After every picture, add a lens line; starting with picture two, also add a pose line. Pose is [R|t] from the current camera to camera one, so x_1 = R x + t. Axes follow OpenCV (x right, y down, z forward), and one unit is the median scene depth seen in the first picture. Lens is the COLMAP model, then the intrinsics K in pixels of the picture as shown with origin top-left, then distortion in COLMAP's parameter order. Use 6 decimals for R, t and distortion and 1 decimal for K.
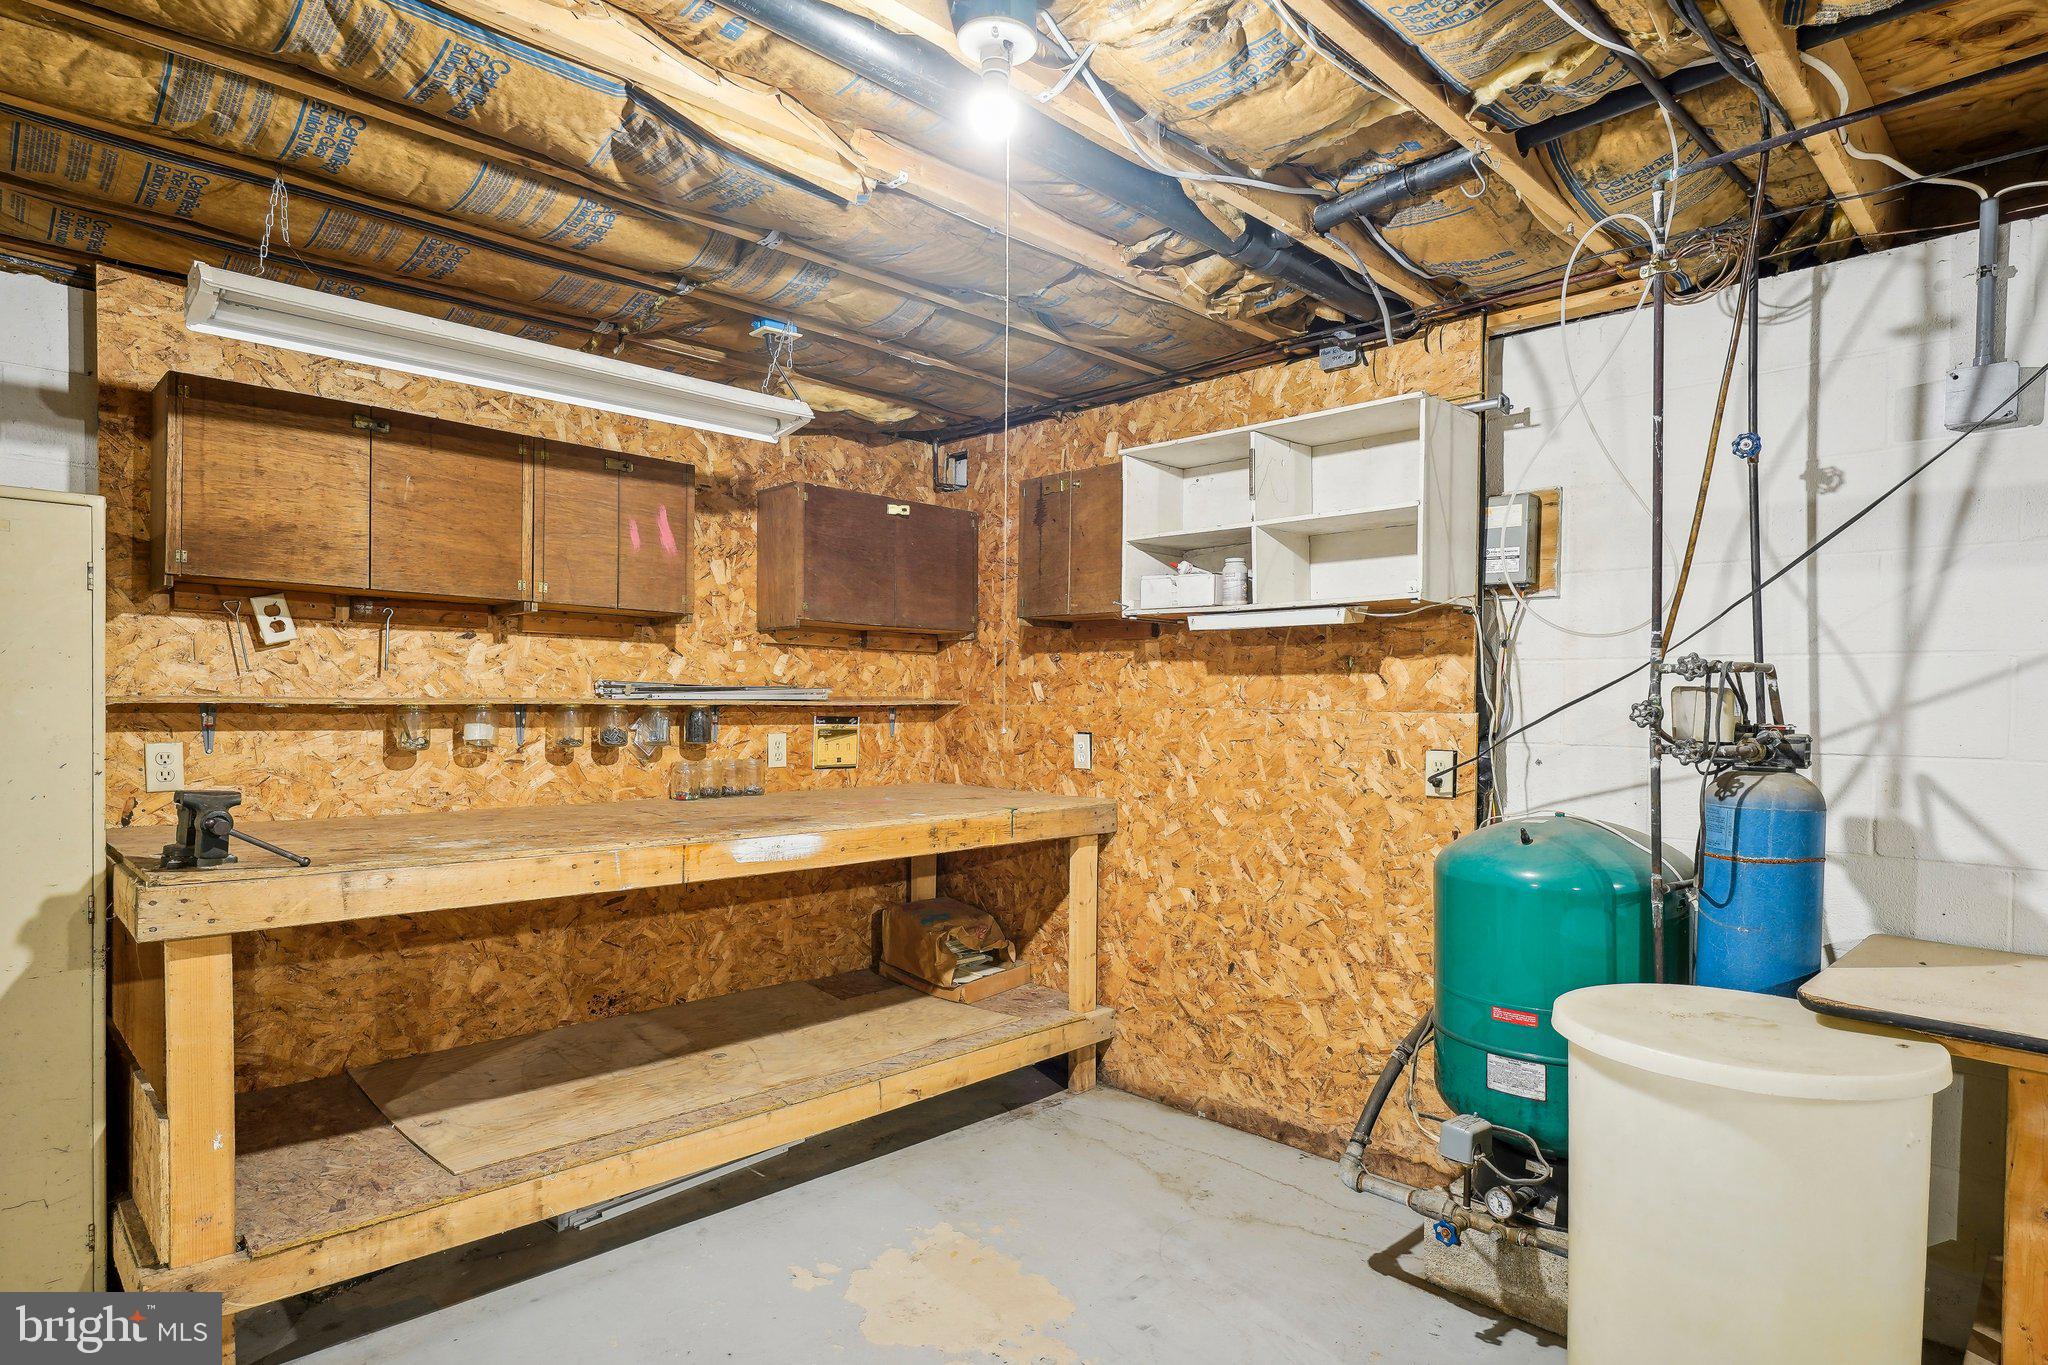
lens RADIAL K [[1123.2, 0, 1024.3], [0, 1123.2, 714.7], [0, 0, 1]] dist [0.001663, 0.000377]
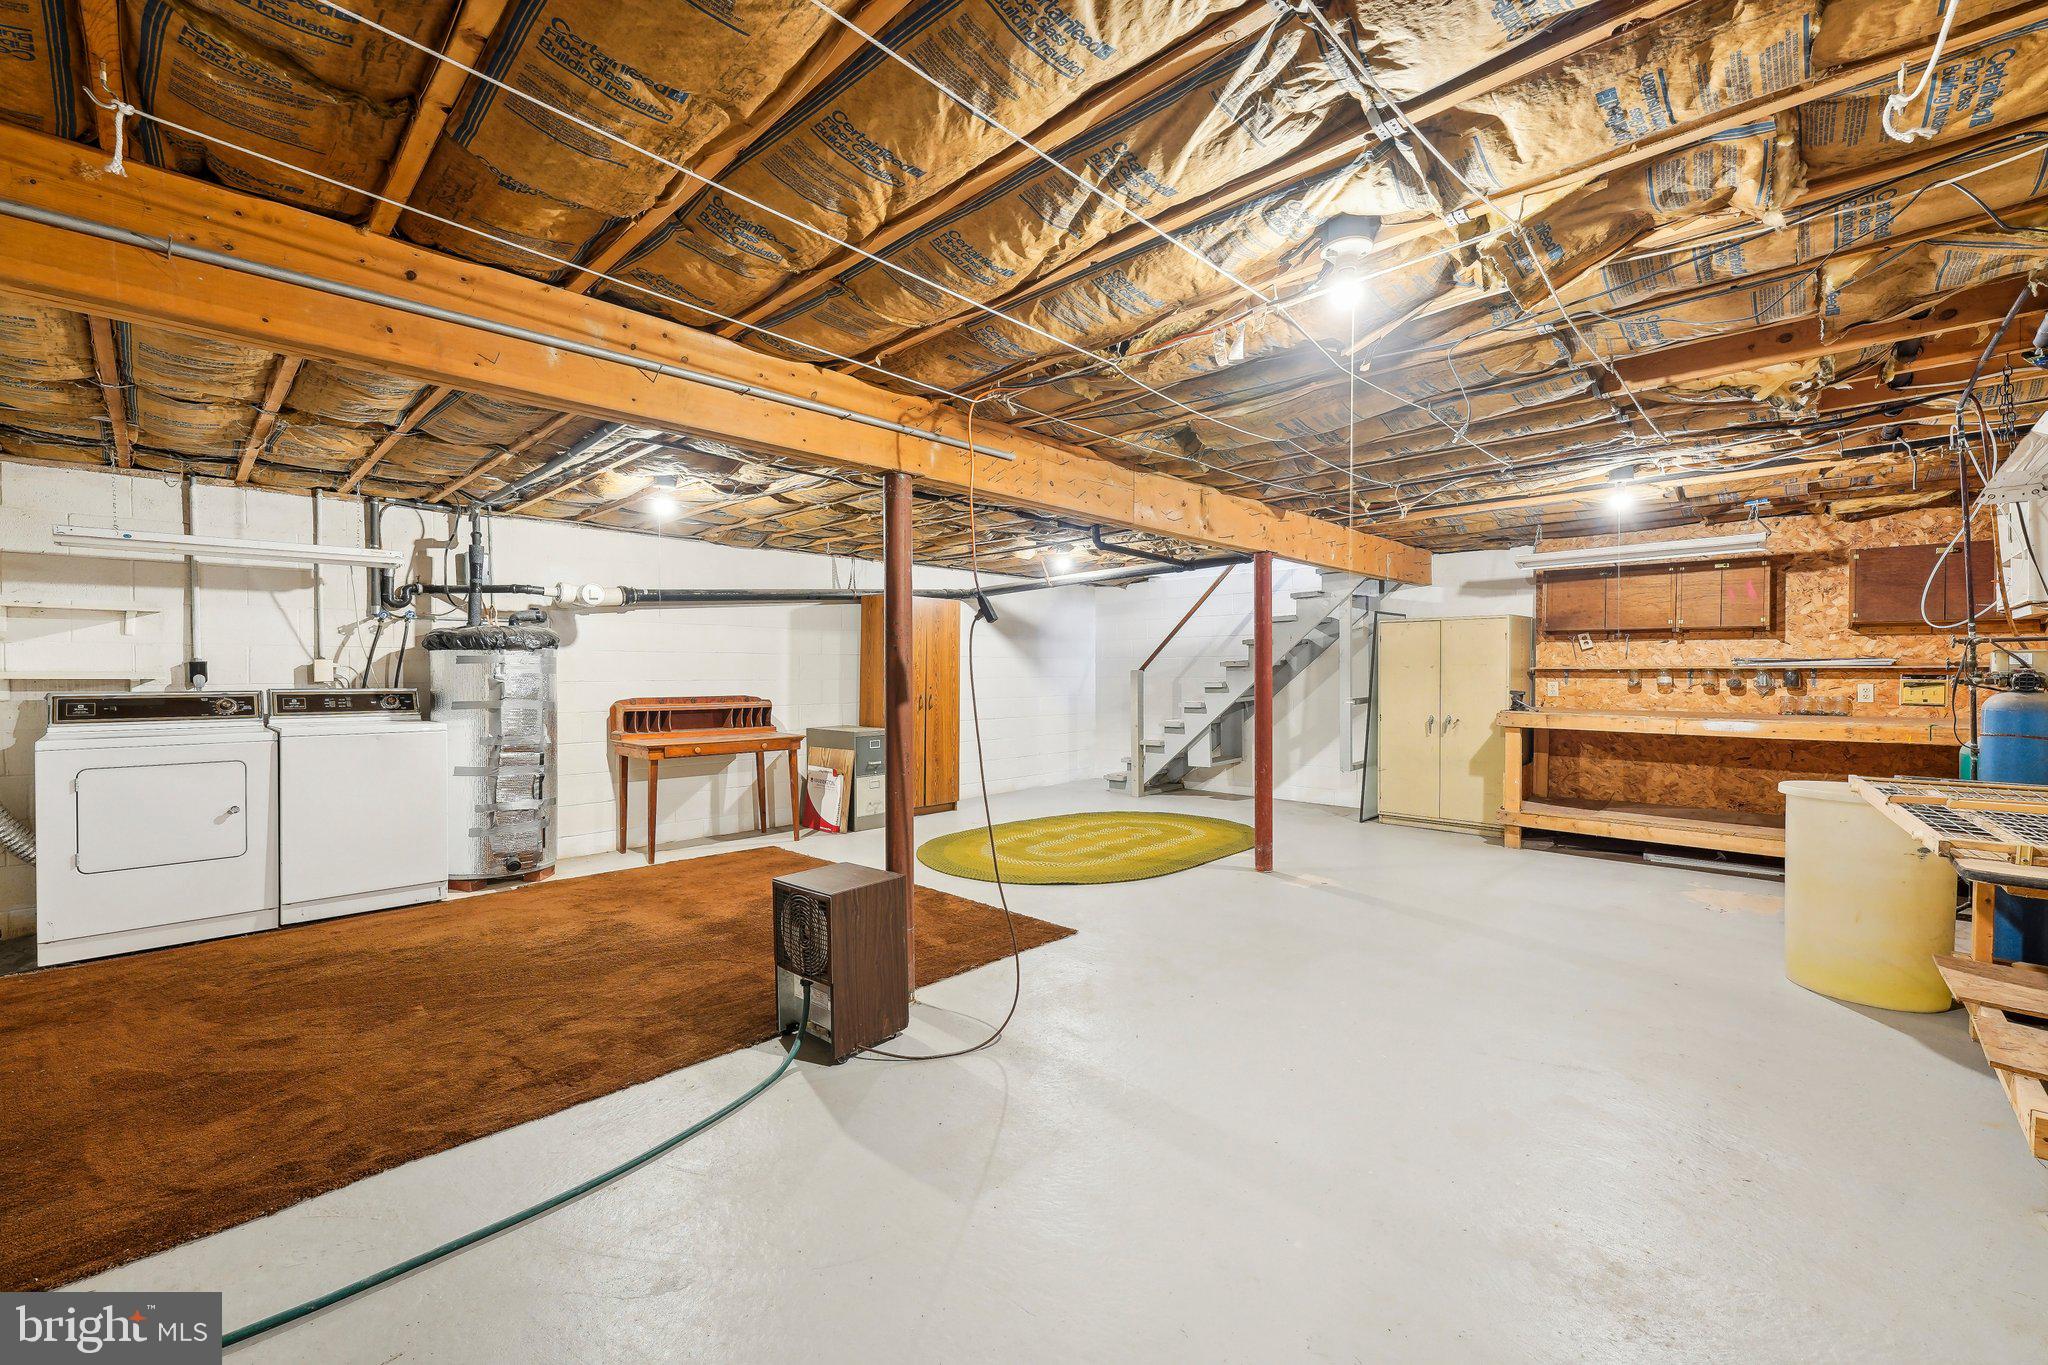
lens RADIAL K [[832.1, 0, 1024.0], [0, 832.1, 682.5], [0, 0, 1]] dist [0.000131, -0.000001]
pose [[0.024123, 0.003624, -0.999702, 1.231193], [-0.011726, 0.999926, 0.003341, 0.029263], [0.999640, 0.011642, 0.024164, -0.443599]]
